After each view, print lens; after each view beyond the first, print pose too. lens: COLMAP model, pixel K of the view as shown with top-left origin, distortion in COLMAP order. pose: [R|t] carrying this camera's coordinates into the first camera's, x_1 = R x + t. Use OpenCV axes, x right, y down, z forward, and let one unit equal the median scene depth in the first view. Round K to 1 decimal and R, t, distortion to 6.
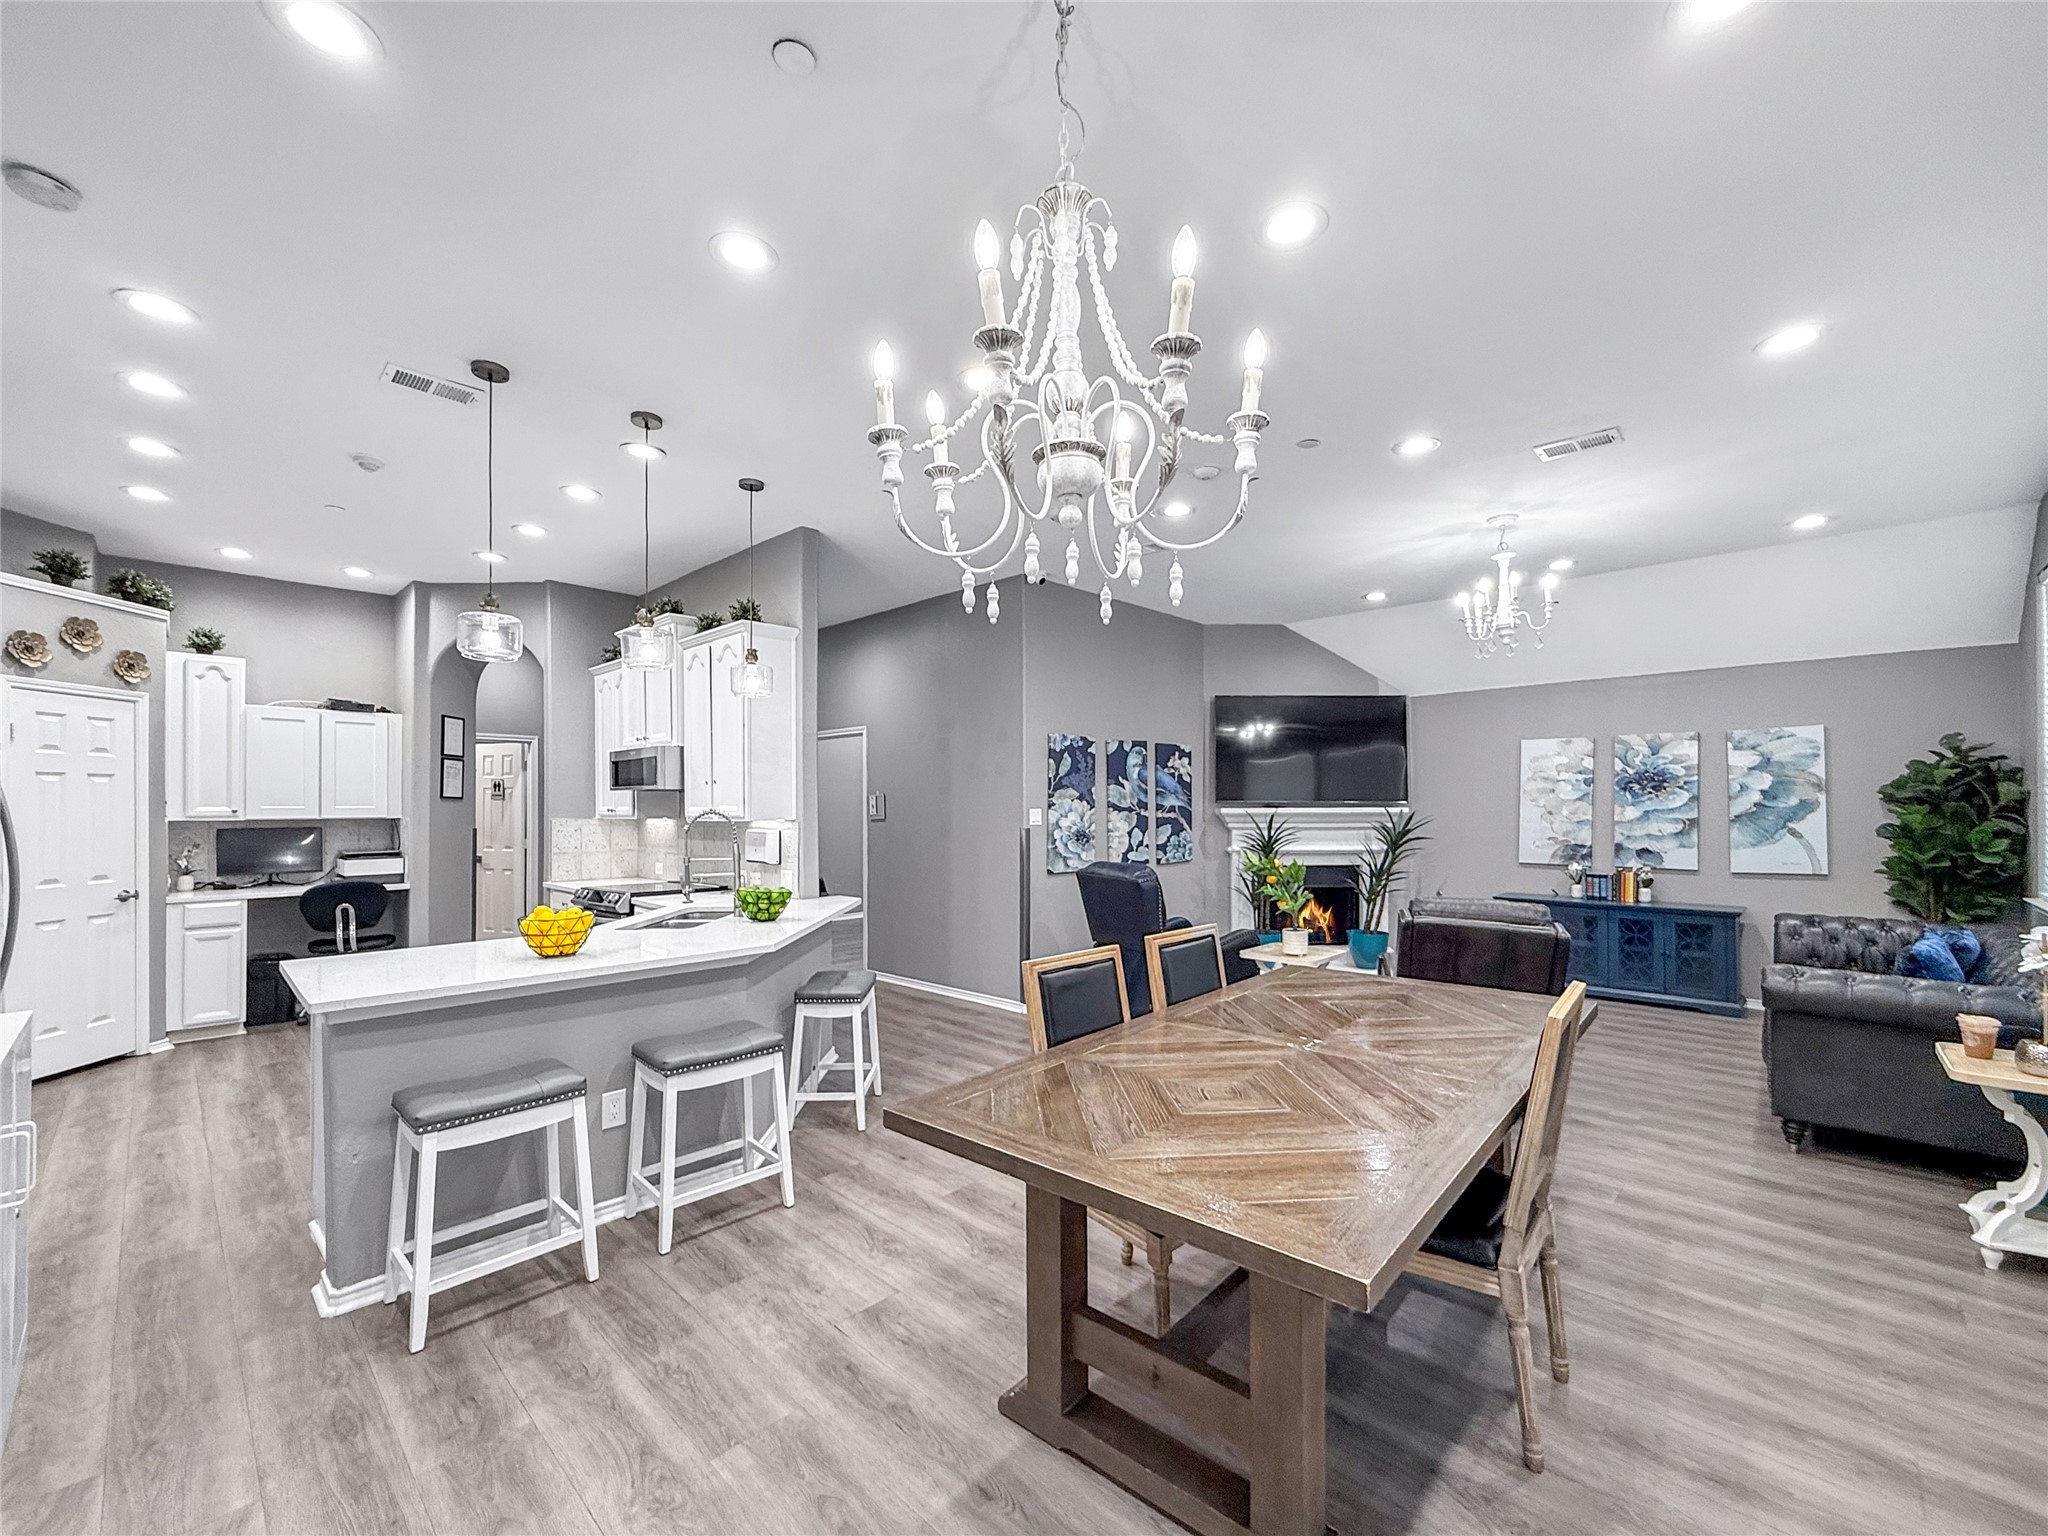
lens RADIAL K [[818.2, 0, 1025.2], [0, 818.2, 757.8], [0, 0, 1]] dist [-0.000113, 0.000000]
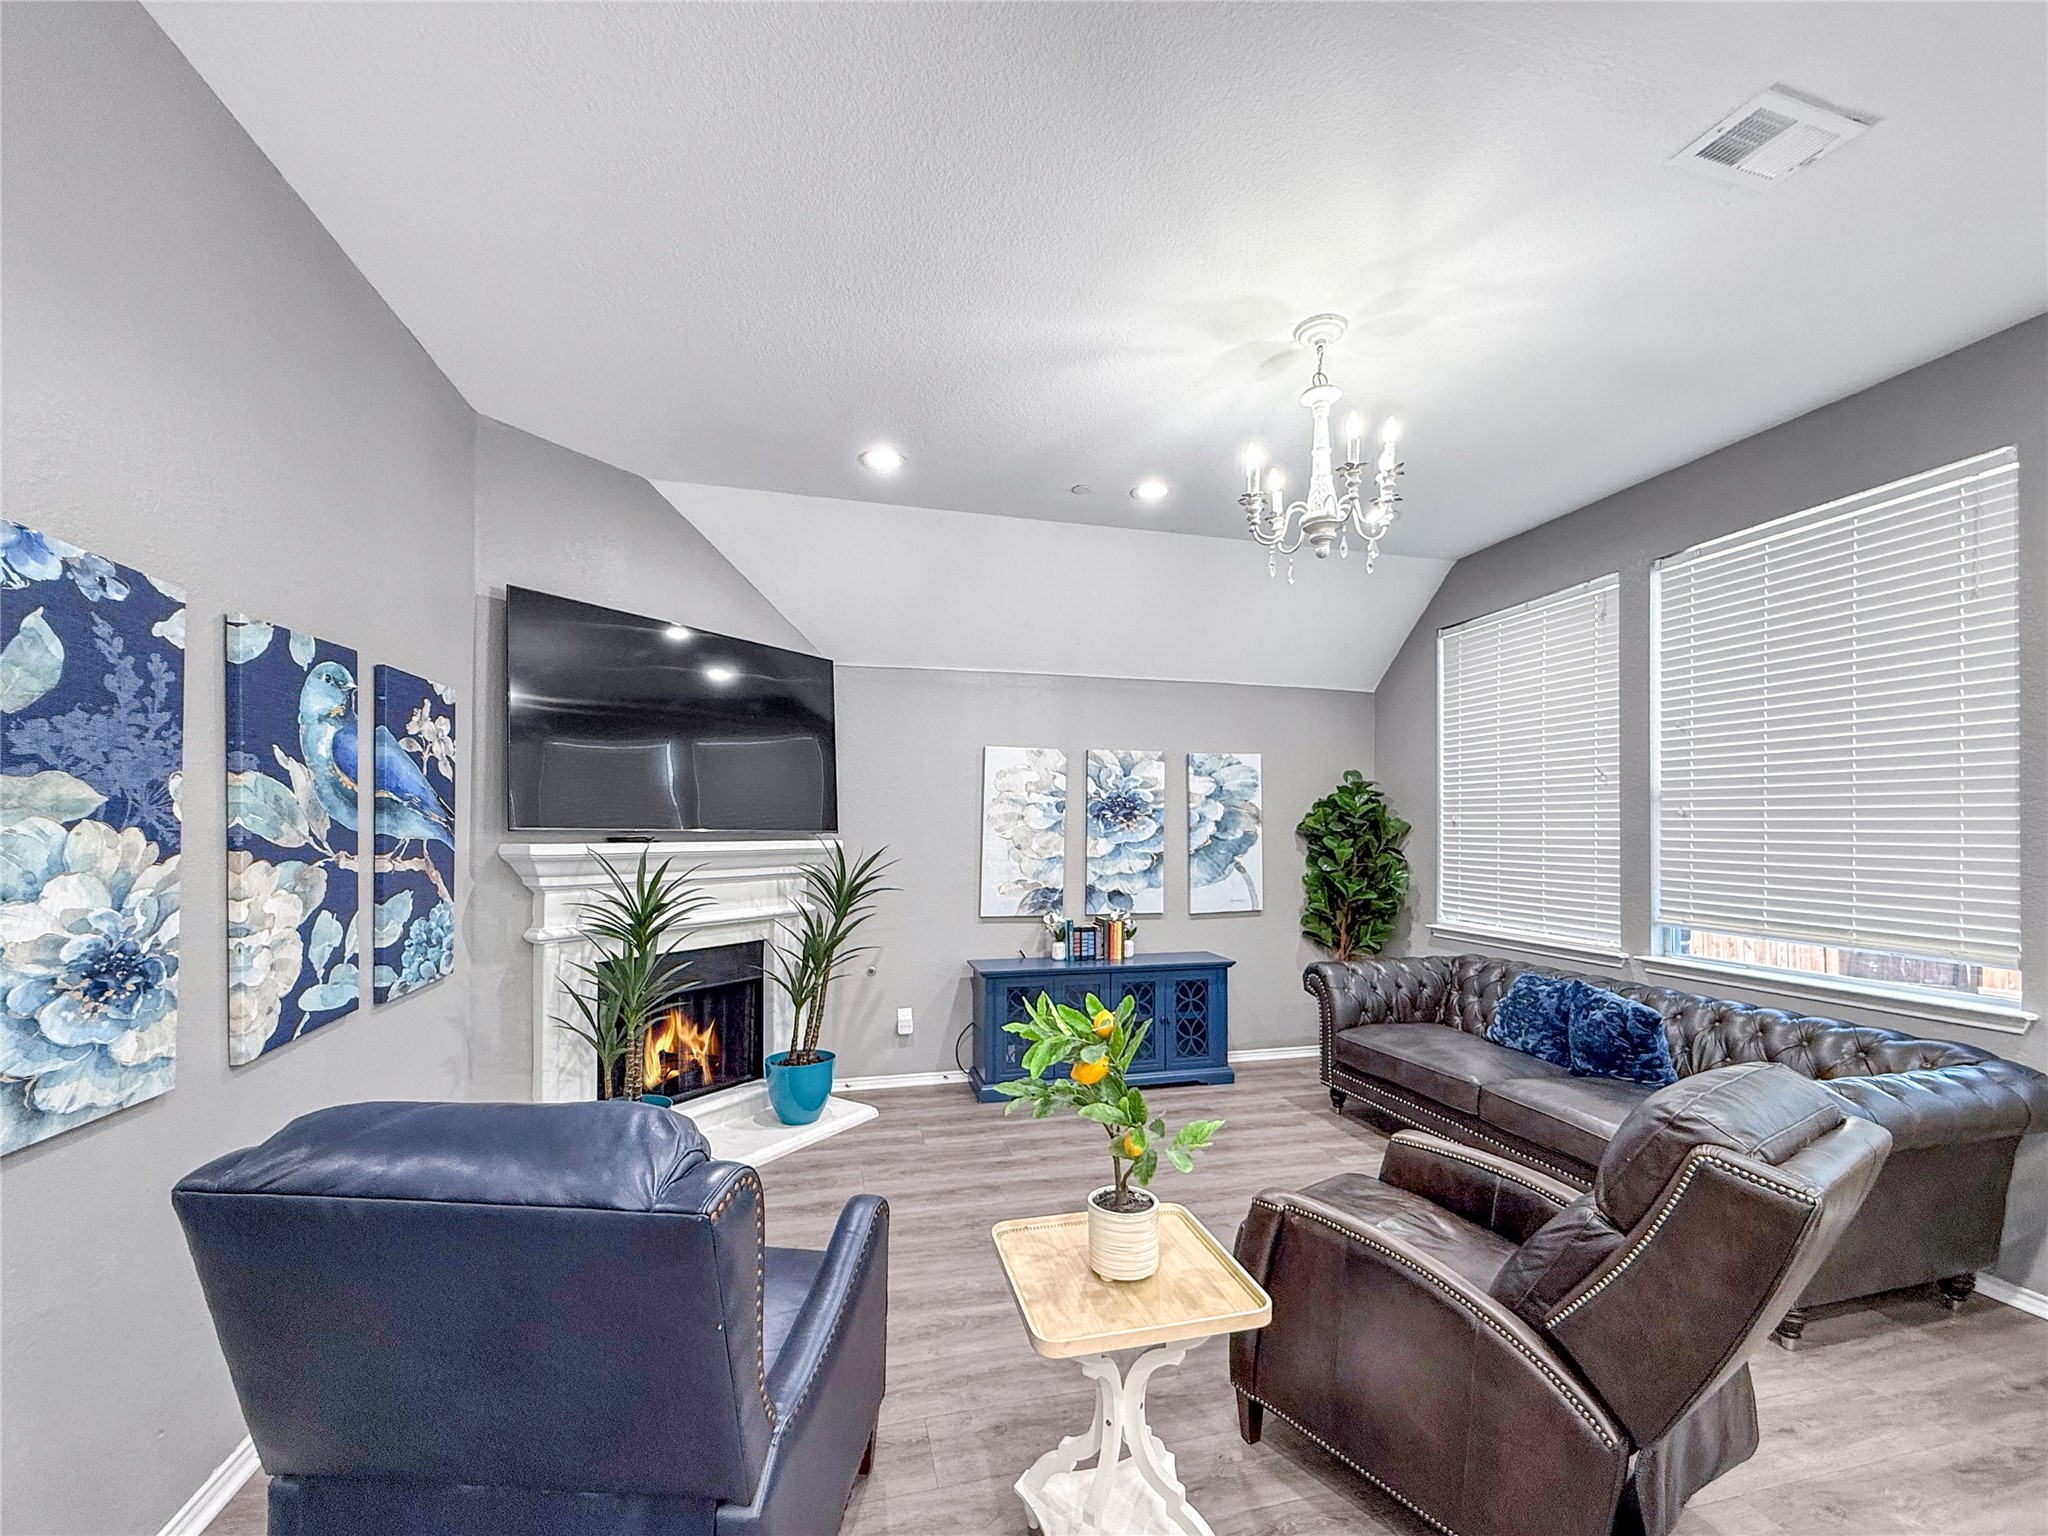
lens RADIAL K [[841.6, 0, 1026.6], [0, 841.6, 818.4], [0, 0, 1]] dist [-0.000576, -0.000105]
pose [[0.524900, 0.016000, 0.851014, -0.002228], [-0.054918, 0.998377, 0.015103, 0.028035], [-0.849391, -0.054663, 0.524926, 0.567697]]
